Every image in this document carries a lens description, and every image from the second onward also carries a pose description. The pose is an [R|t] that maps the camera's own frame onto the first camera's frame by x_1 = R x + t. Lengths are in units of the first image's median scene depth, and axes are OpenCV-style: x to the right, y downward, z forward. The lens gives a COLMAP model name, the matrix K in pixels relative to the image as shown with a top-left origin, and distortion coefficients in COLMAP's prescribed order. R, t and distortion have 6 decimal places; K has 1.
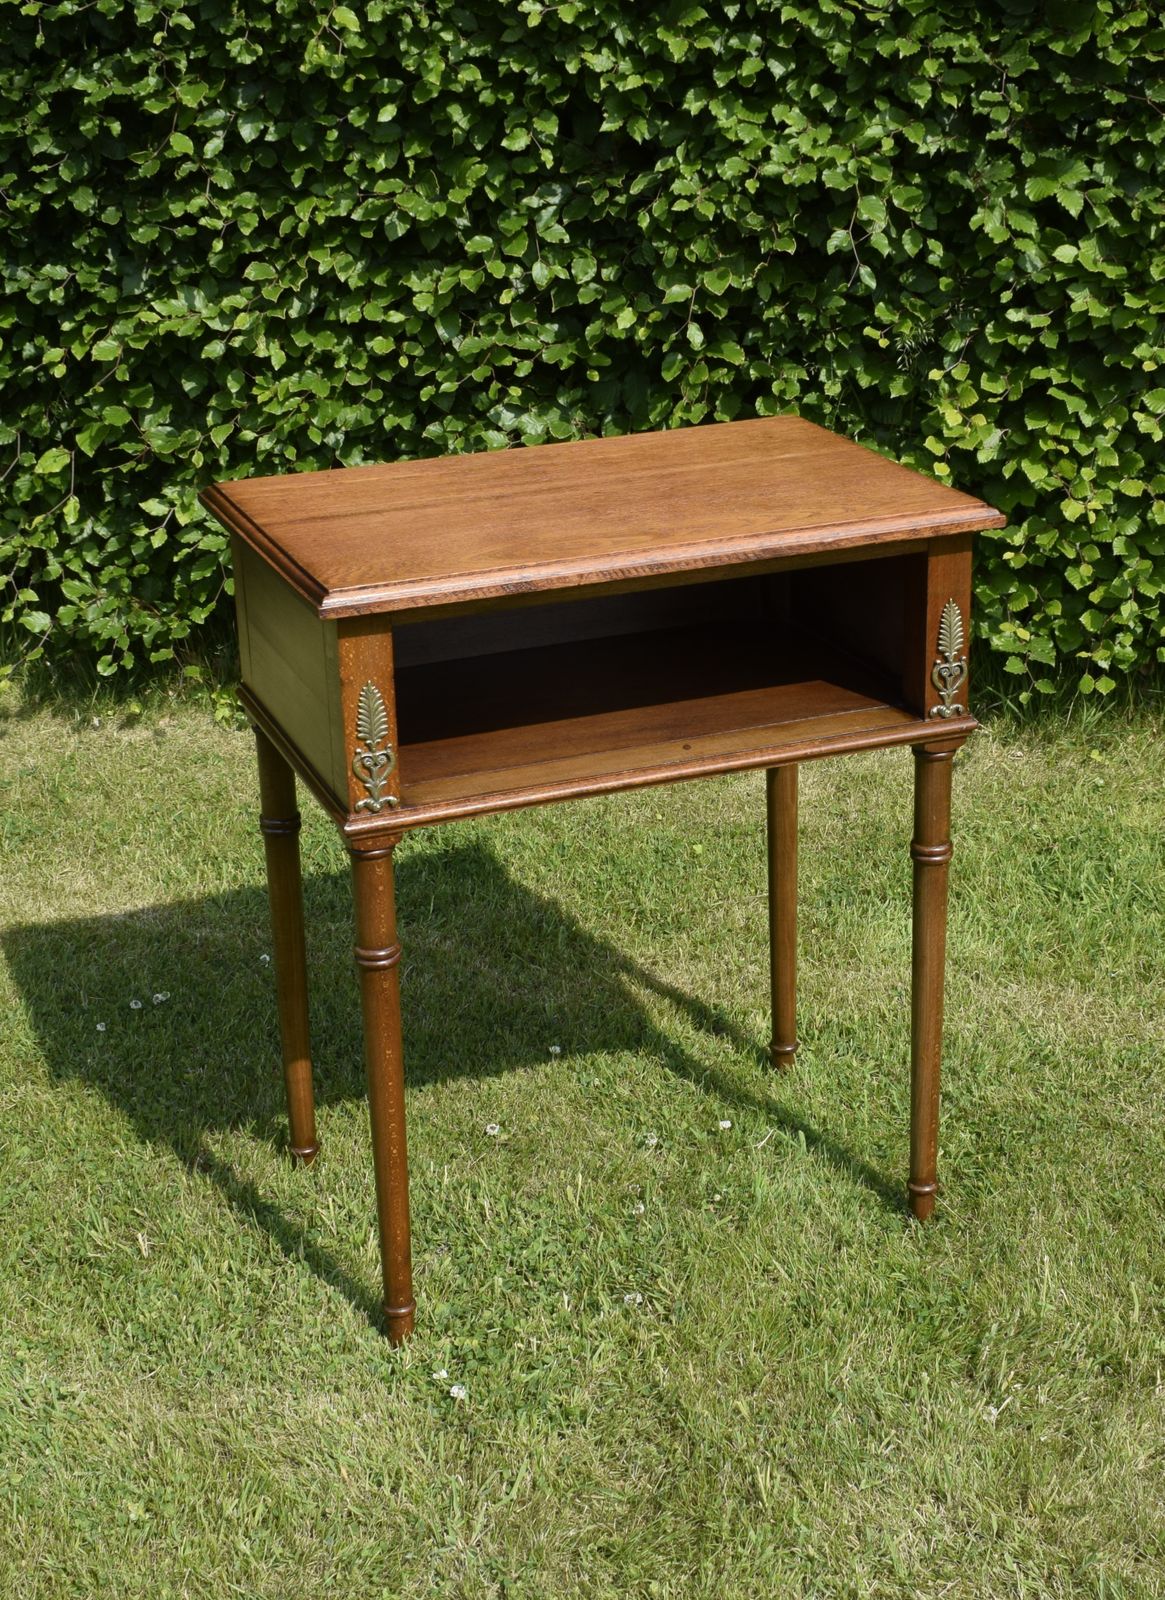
lens RADIAL K [[2528.9, 0, 653.4], [0, 2528.9, 832.7], [0, 0, 1]] dist [-0.026859, 0.032537]
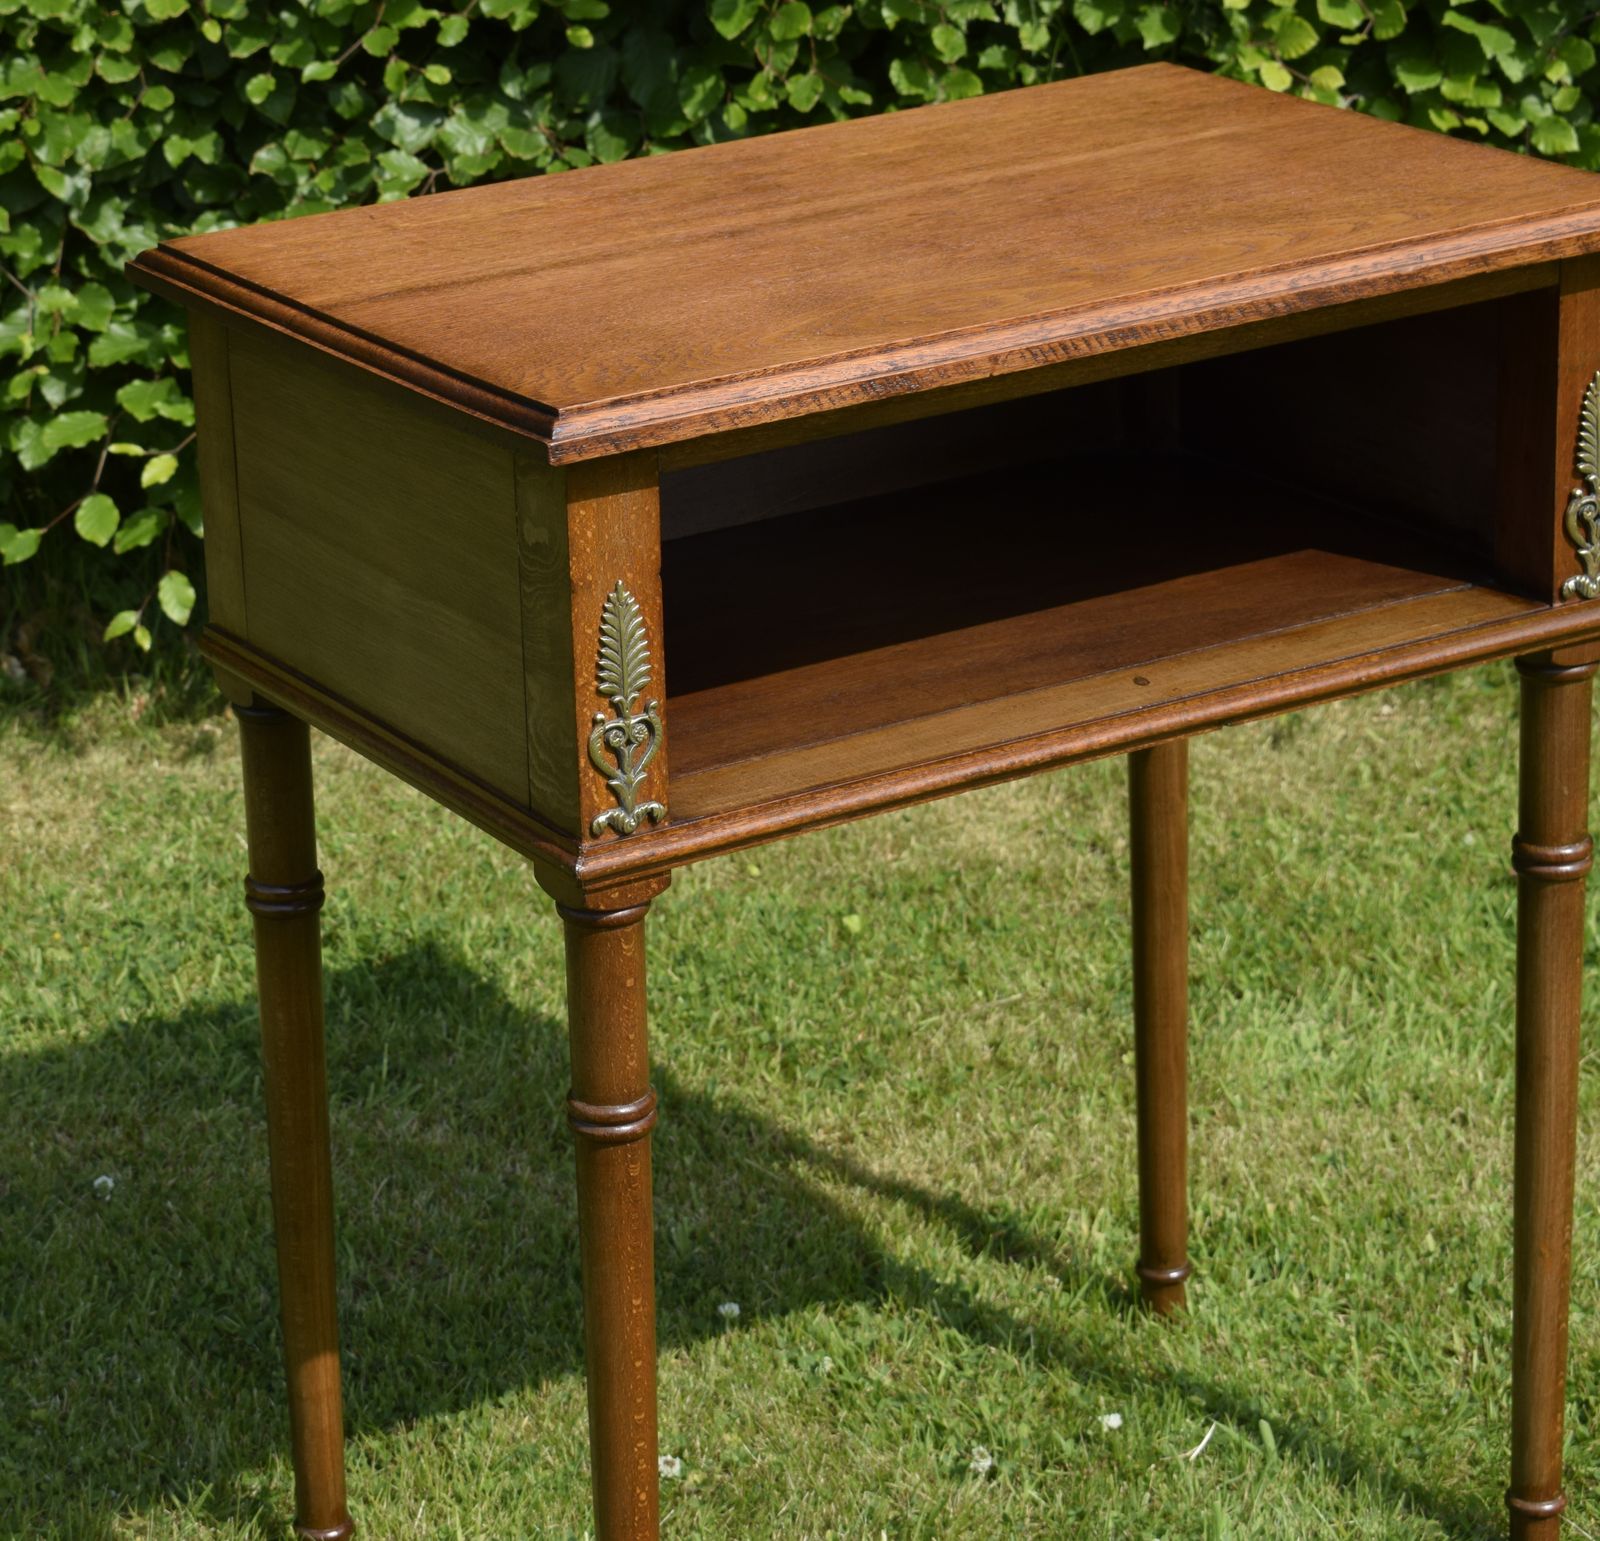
lens RADIAL K [[4905.3, 0, 427.4], [0, 4905.3, 769.7], [0, 0, 1]] dist [-0.019933, 0.113758]
pose [[0.994464, -0.066087, 0.081691, -0.156082], [0.069822, 0.996600, -0.043741, 0.013366], [-0.078523, 0.049203, 0.995697, -0.002343]]
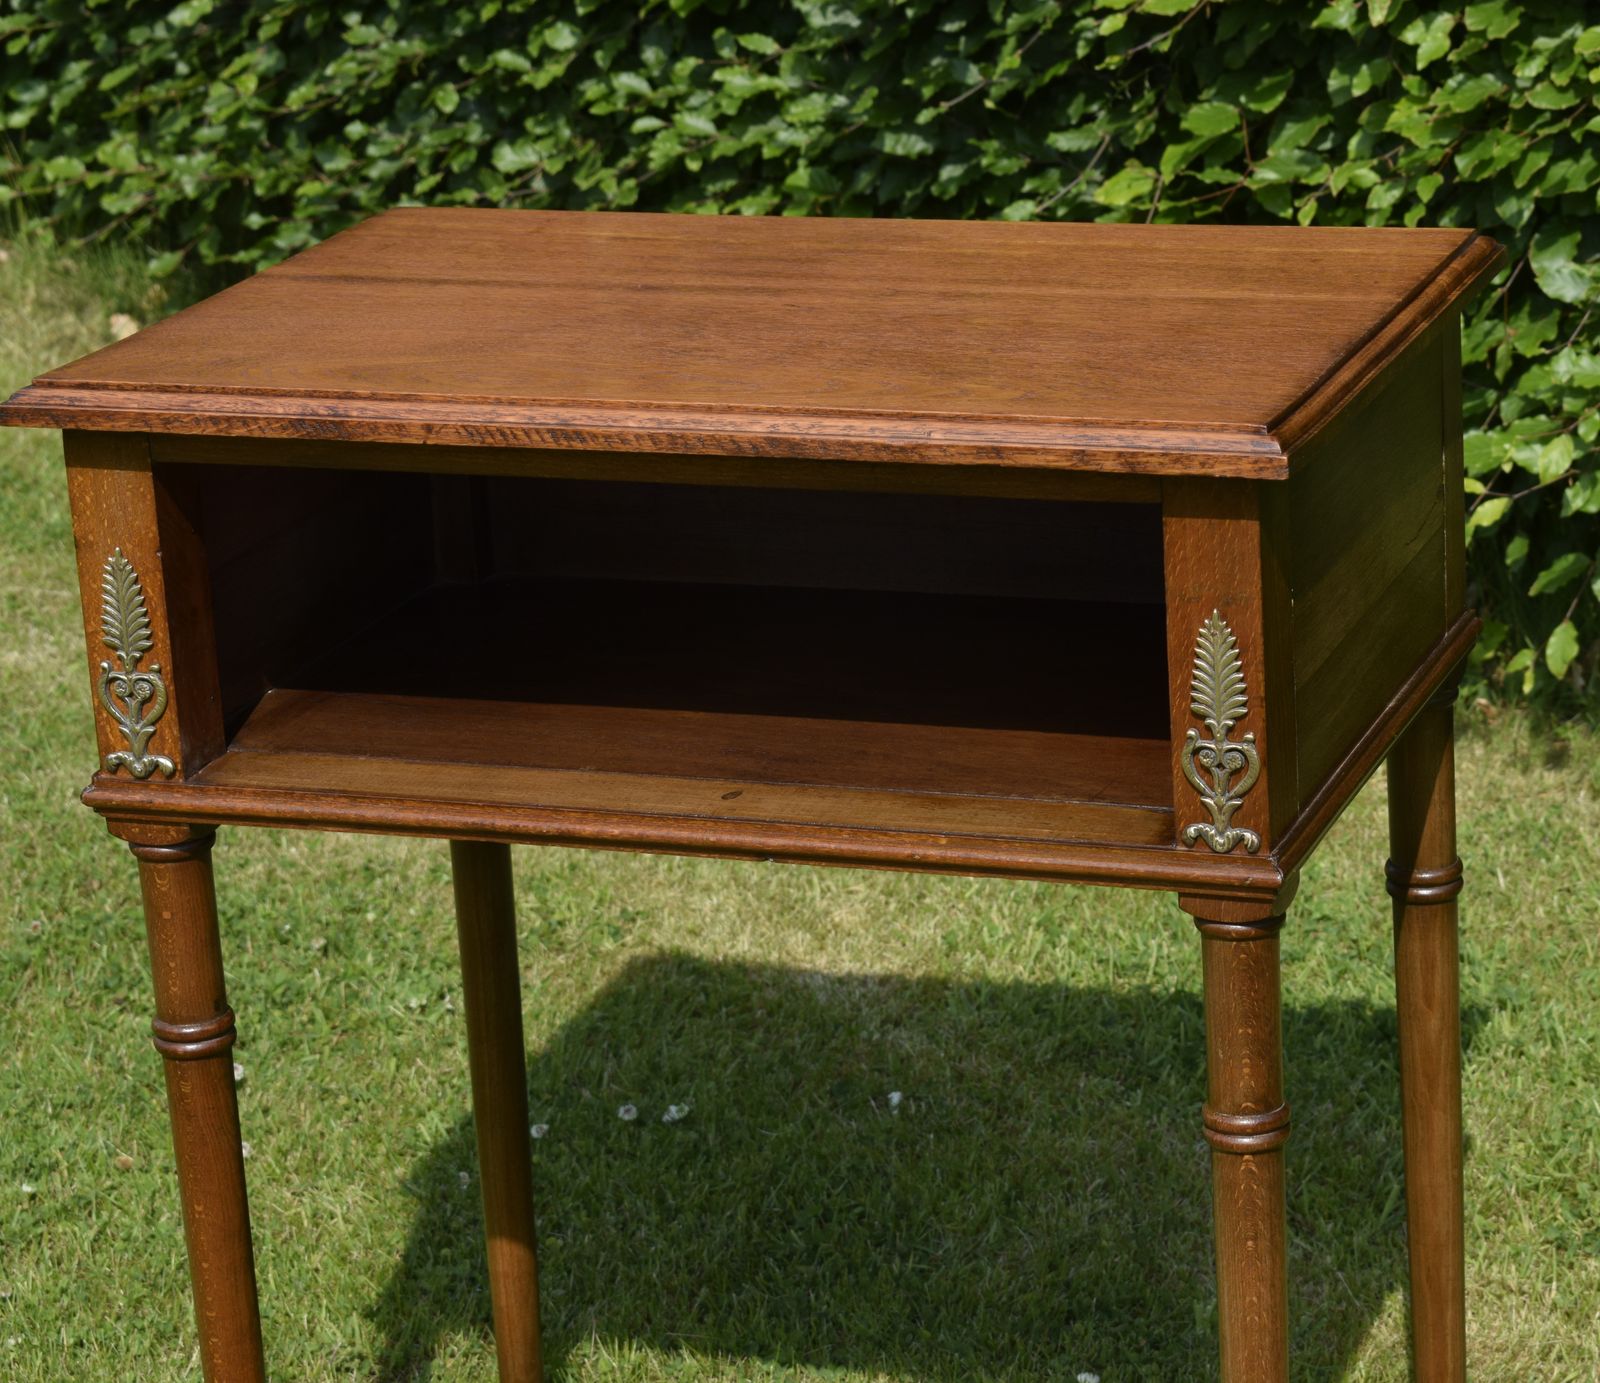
lens RADIAL K [[4775.8, 0, 1073.5], [0, 4775.8, 687.6], [0, 0, 1]] dist [-0.023777, 0.046763]
pose [[0.755257, 0.184483, -0.628930, 0.489912], [-0.218685, 0.975512, 0.023535, -0.067411], [0.617870, 0.119762, 0.777106, 0.191759]]
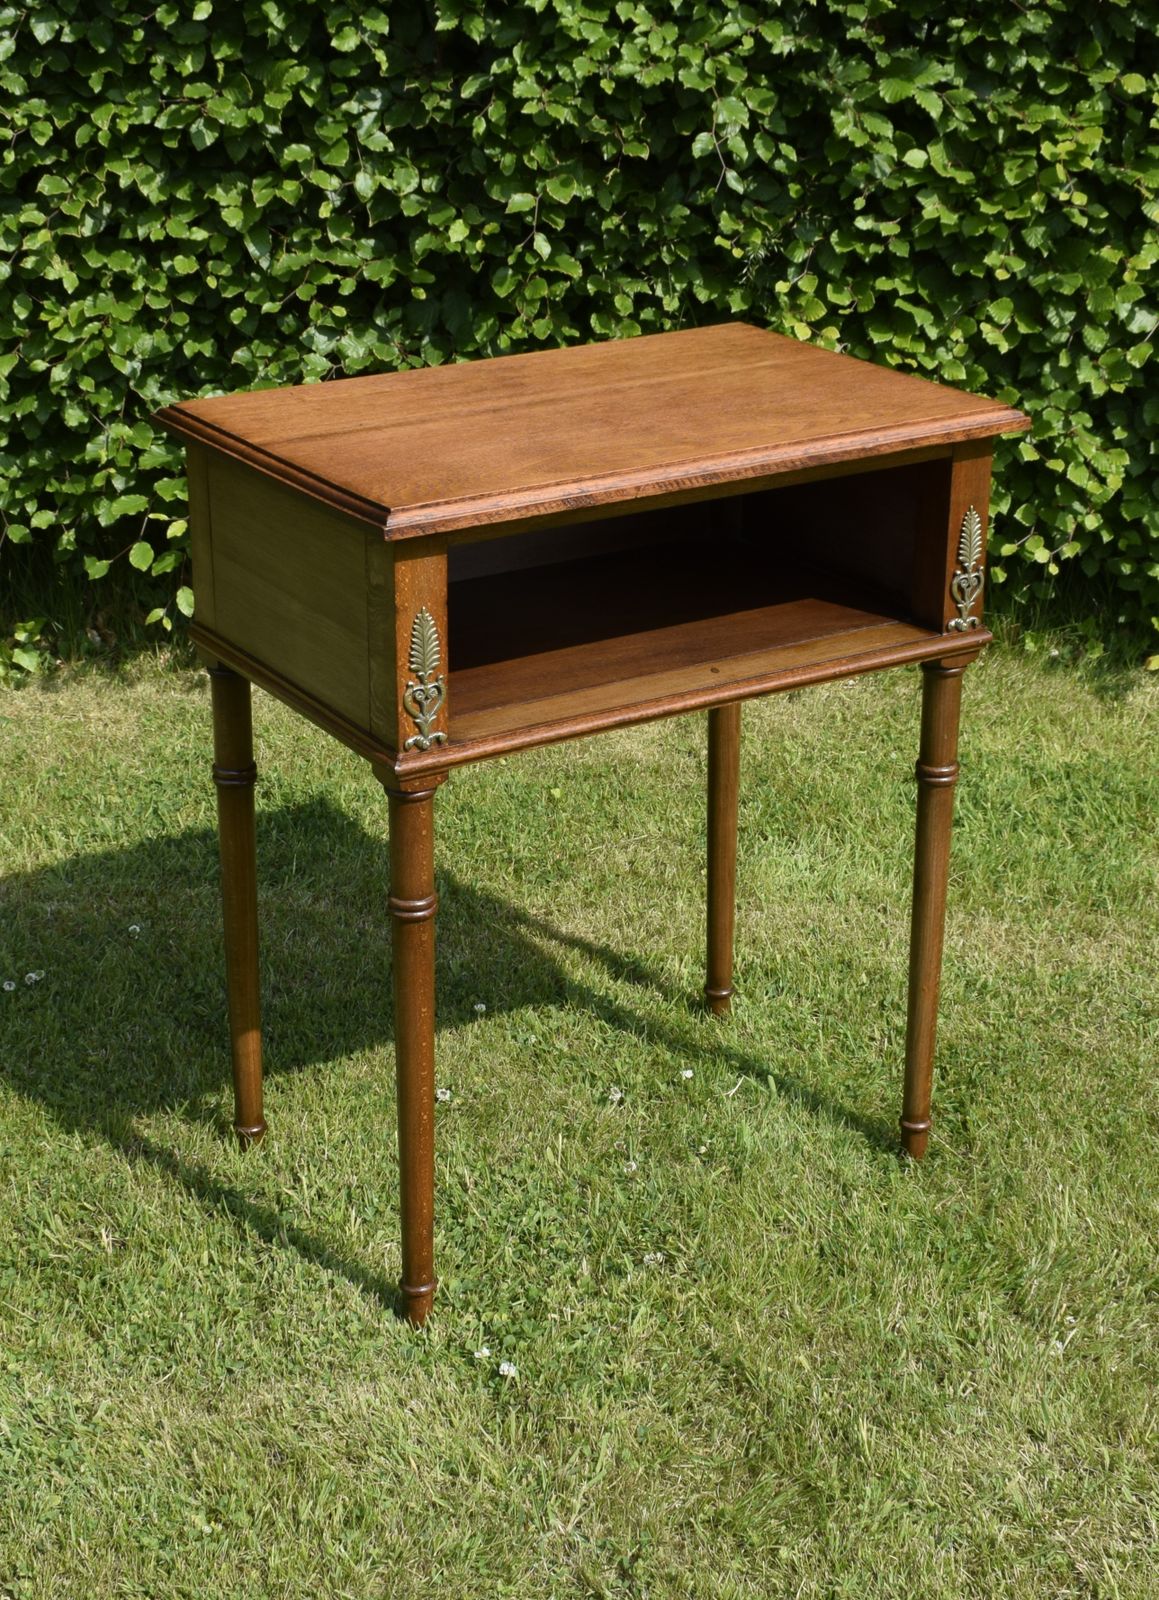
lens RADIAL K [[2645.1, 0, 546.4], [0, 2645.1, 842.8], [0, 0, 1]] dist [-0.012846, -0.144293]
pose [[0.986624, -0.047067, 0.156072, -0.146800], [0.044691, 0.998826, 0.018698, 0.006546], [-0.156768, -0.011473, 0.987569, 0.024111]]
